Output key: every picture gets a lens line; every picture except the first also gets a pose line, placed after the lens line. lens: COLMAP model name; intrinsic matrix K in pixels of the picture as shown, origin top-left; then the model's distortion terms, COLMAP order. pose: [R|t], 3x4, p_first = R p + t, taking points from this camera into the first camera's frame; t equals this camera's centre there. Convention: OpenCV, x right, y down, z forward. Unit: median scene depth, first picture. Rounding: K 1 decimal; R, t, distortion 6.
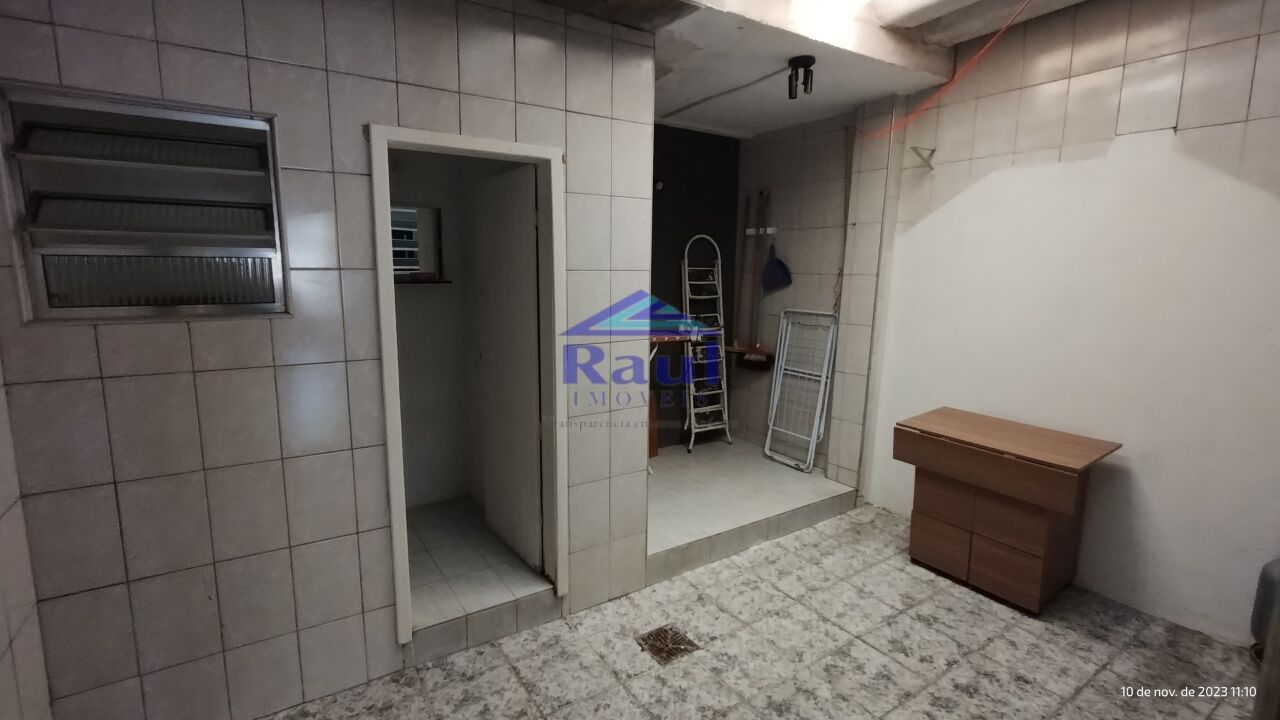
lens RADIAL K [[576.2, 0, 640.1], [0, 576.2, 354.9], [0, 0, 1]] dist [-0.005501, 0.001290]
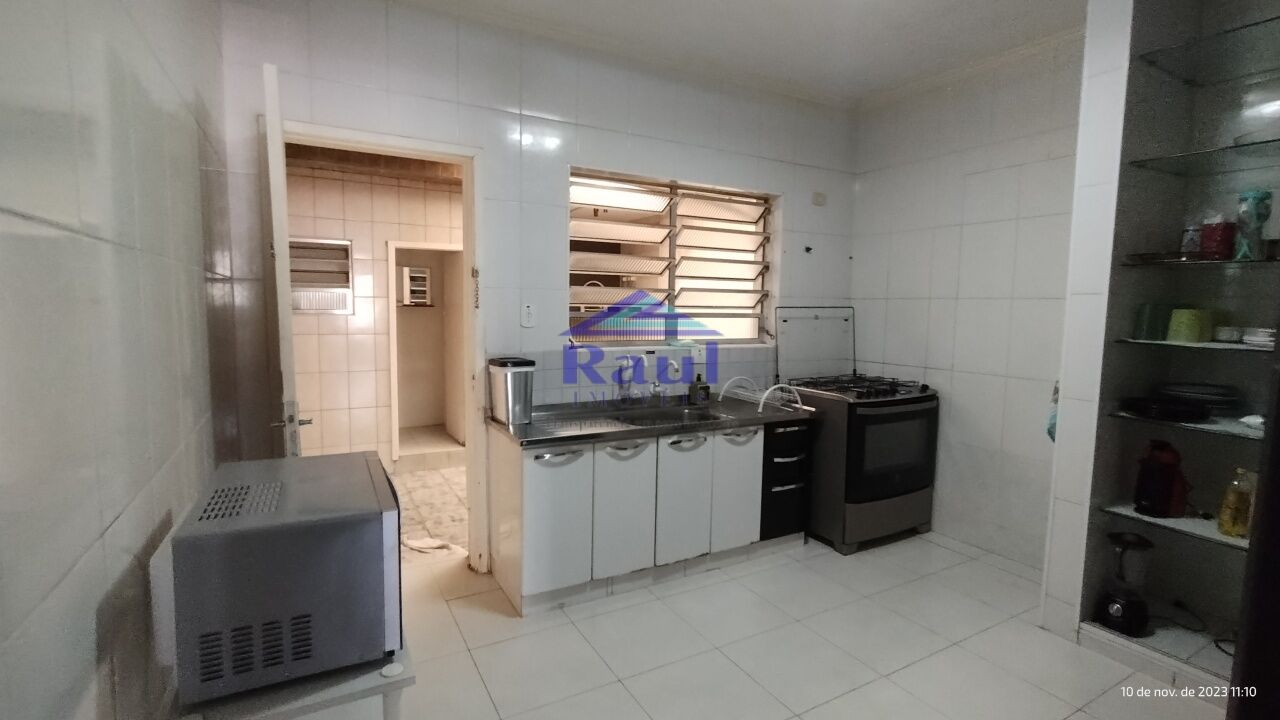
lens RADIAL K [[576.2, 0, 643.6], [0, 576.2, 352.9], [0, 0, 1]] dist [-0.005501, 0.001290]
pose [[0.998067, 0.007862, -0.061641, 0.792501], [-0.012034, 0.997640, -0.067596, 0.243873], [0.060964, 0.068207, 0.995807, -1.384038]]
